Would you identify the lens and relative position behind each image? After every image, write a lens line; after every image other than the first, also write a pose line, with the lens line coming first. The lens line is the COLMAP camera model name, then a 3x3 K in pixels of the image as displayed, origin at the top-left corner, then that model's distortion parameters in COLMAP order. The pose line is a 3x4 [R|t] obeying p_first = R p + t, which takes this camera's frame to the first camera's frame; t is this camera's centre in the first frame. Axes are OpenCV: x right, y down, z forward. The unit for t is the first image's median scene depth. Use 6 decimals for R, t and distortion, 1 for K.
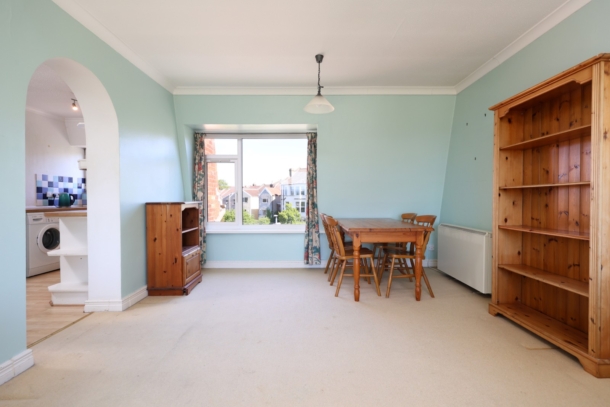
lens RADIAL K [[295.7, 0, 303.6], [0, 295.7, 205.2], [0, 0, 1]] dist [0.006612, 0.001246]
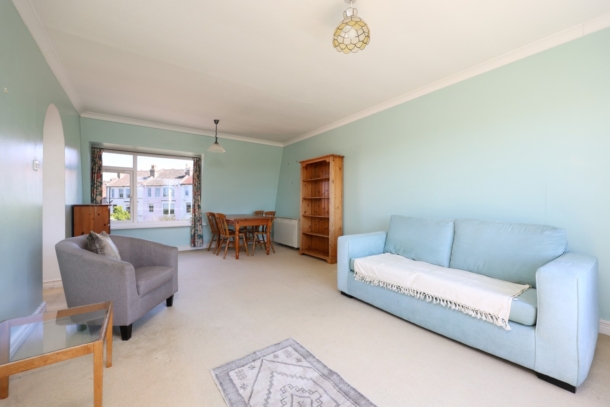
lens RADIAL K [[251.7, 0, 306.9], [0, 251.7, 203.3], [0, 0, 1]] dist [-0.000069, 0.000014]
pose [[0.818627, 0.001175, 0.574325, -0.331601], [0.007023, 0.999903, -0.012055, 0.004554], [-0.574283, 0.013902, 0.818539, -0.467742]]
